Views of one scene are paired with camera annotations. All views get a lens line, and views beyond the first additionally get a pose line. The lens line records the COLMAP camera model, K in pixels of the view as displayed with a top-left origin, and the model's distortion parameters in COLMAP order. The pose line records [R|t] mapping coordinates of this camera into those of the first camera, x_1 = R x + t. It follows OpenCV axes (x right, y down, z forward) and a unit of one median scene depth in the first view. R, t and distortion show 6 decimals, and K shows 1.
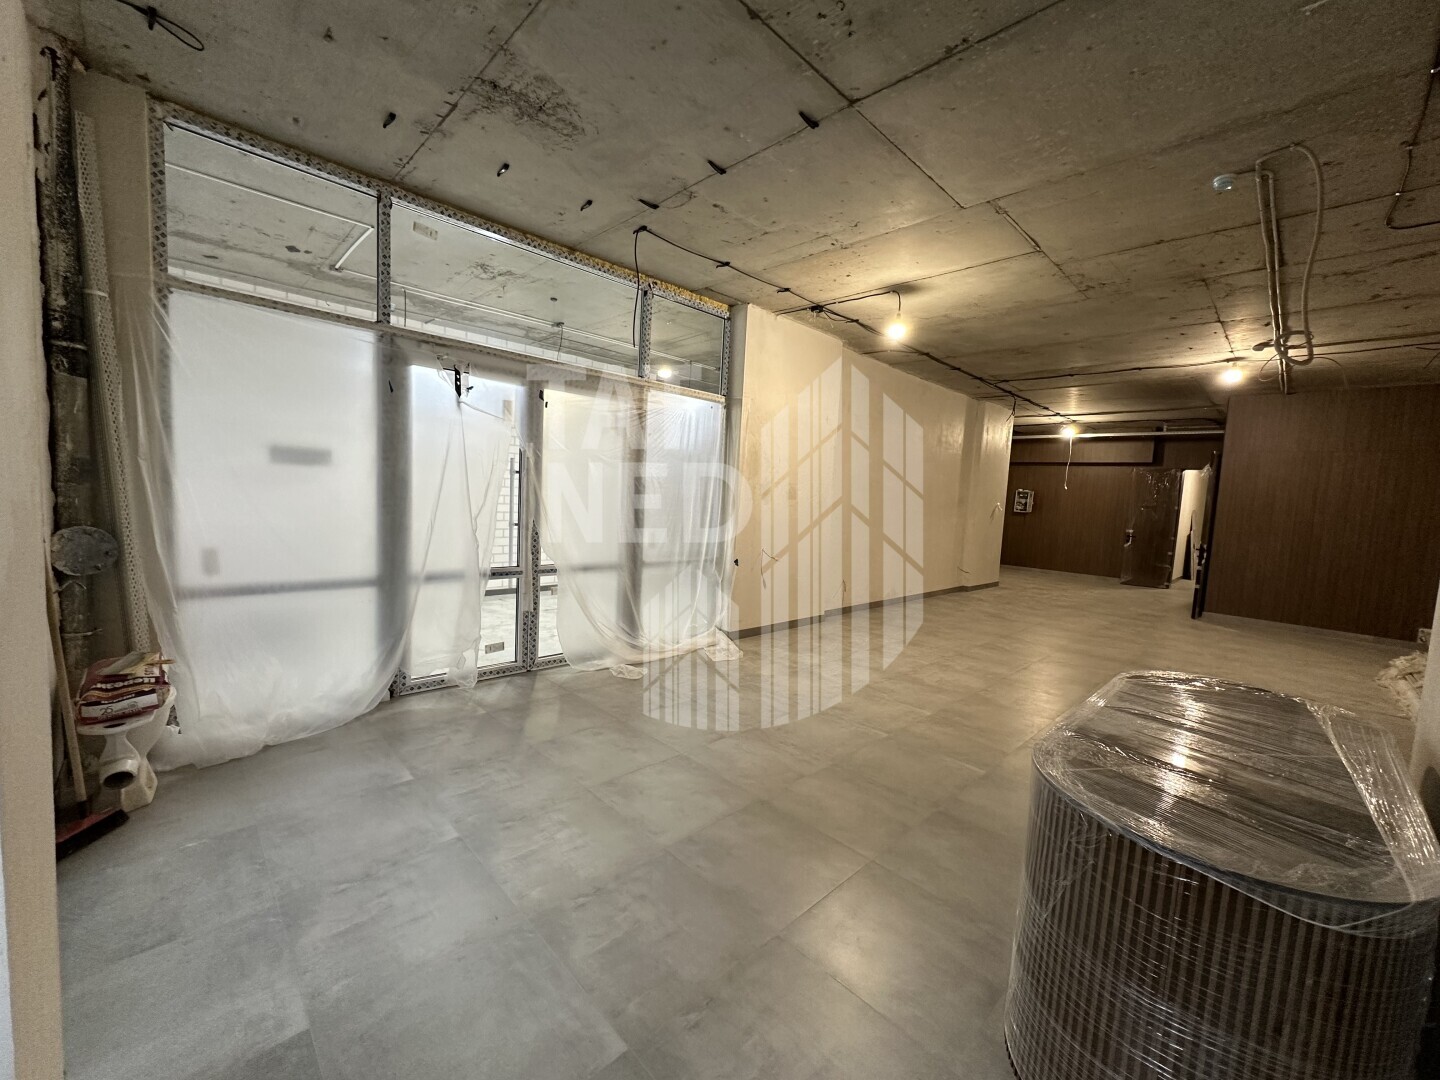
lens RADIAL K [[571.6, 0, 721.2], [0, 571.6, 545.0], [0, 0, 1]] dist [0.003731, -0.000112]
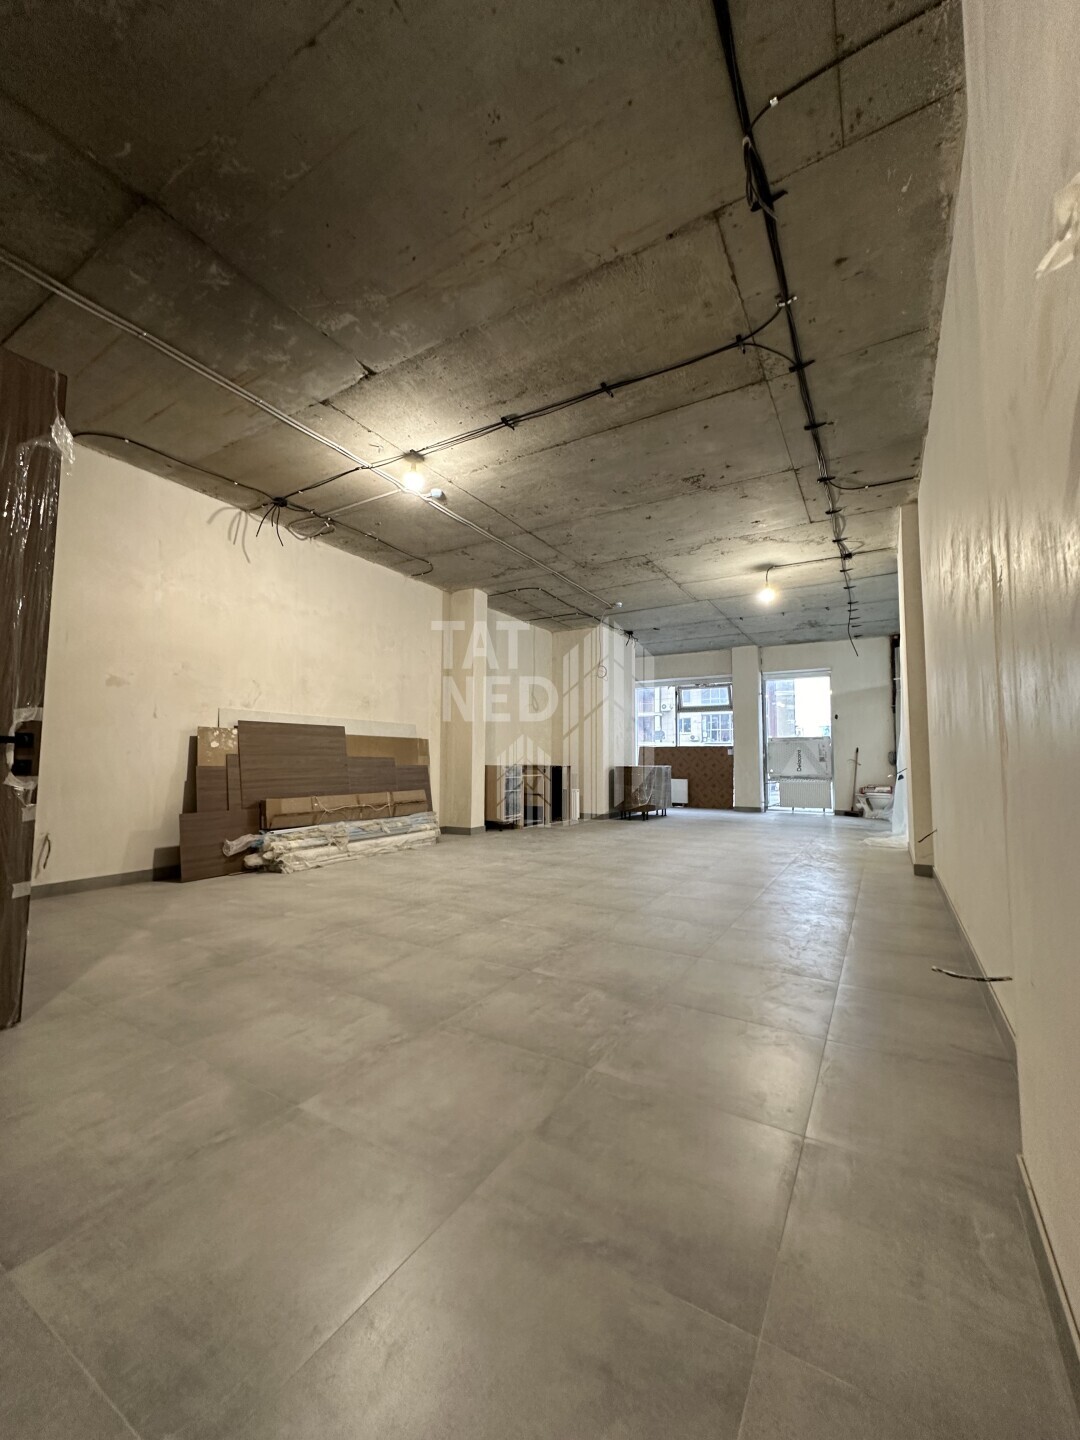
lens RADIAL K [[571.6, 0, 538.2], [0, 571.6, 713.0], [0, 0, 1]] dist [0.003731, -0.000112]
pose [[-0.966558, -0.076277, -0.244841, 1.210860], [-0.077583, 0.996977, -0.004324, -0.041320], [0.244431, 0.014816, -0.969554, 2.302175]]
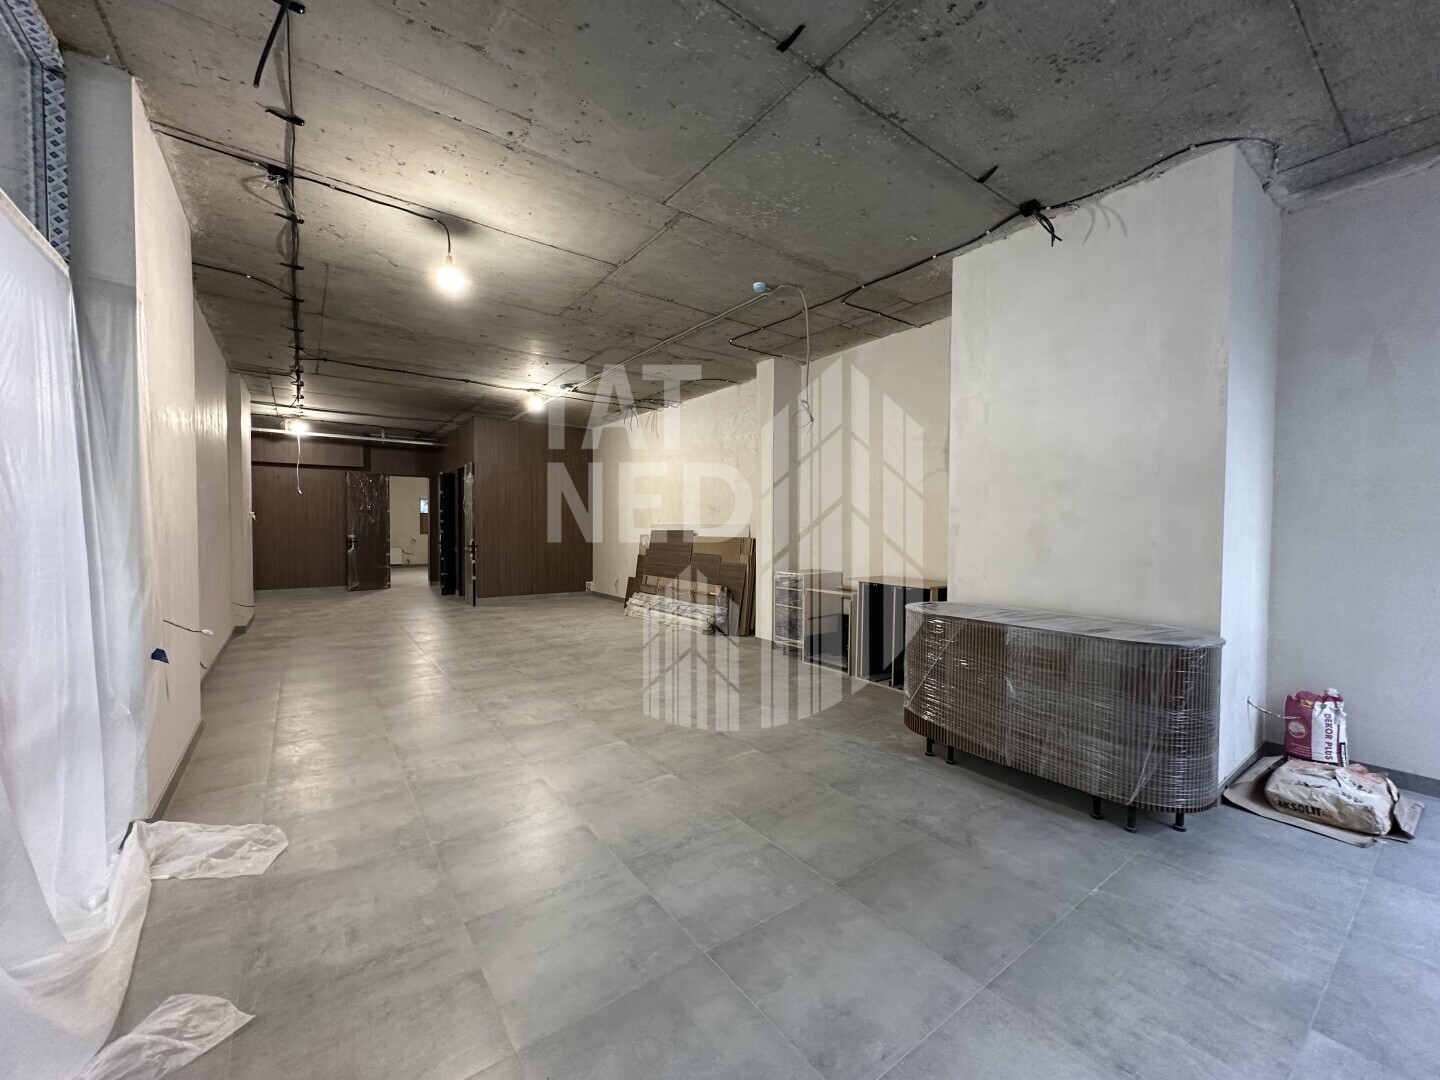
lens RADIAL K [[571.6, 0, 720.8], [0, 571.6, 543.3], [0, 0, 1]] dist [0.003731, -0.000112]
pose [[0.142763, -0.083653, 0.986215, -0.414436], [0.093841, 0.993077, 0.070650, -0.057232], [-0.985298, 0.082461, 0.149625, 0.594826]]
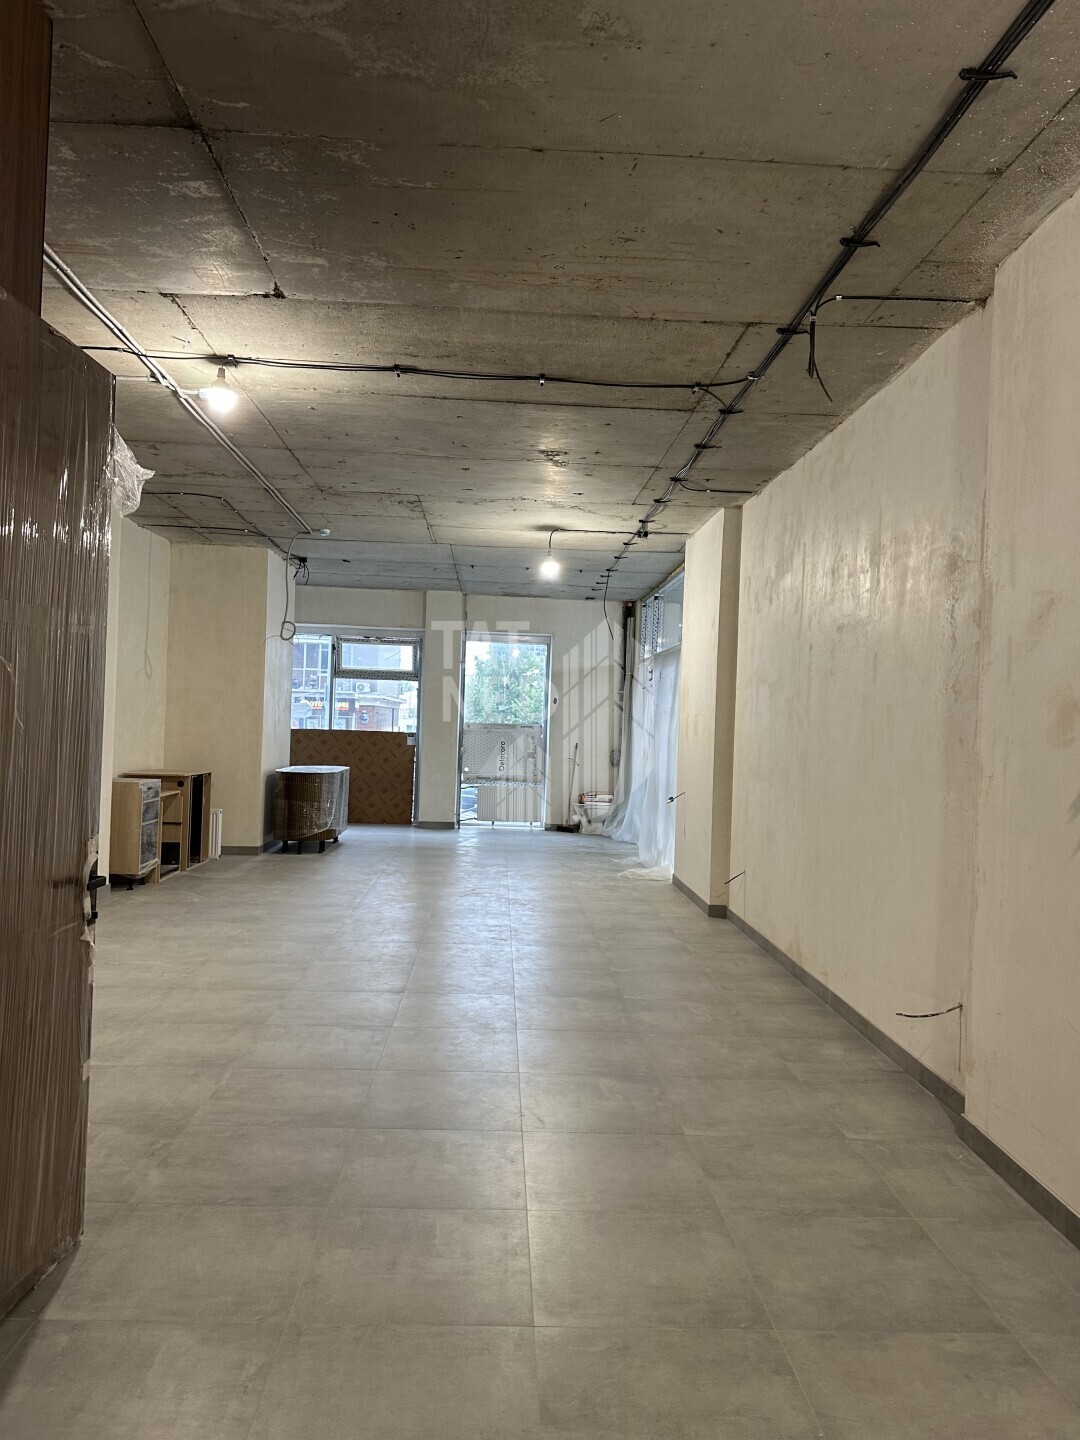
lens RADIAL K [[1000.5, 0, 535.1], [0, 1000.5, 719.1], [0, 0, 1]] dist [0.027138, -0.014056]
pose [[-0.669545, -0.076033, -0.738870, 1.745645], [-0.138186, 0.990131, 0.023332, -0.135809], [0.729804, 0.117723, -0.673444, 2.355668]]
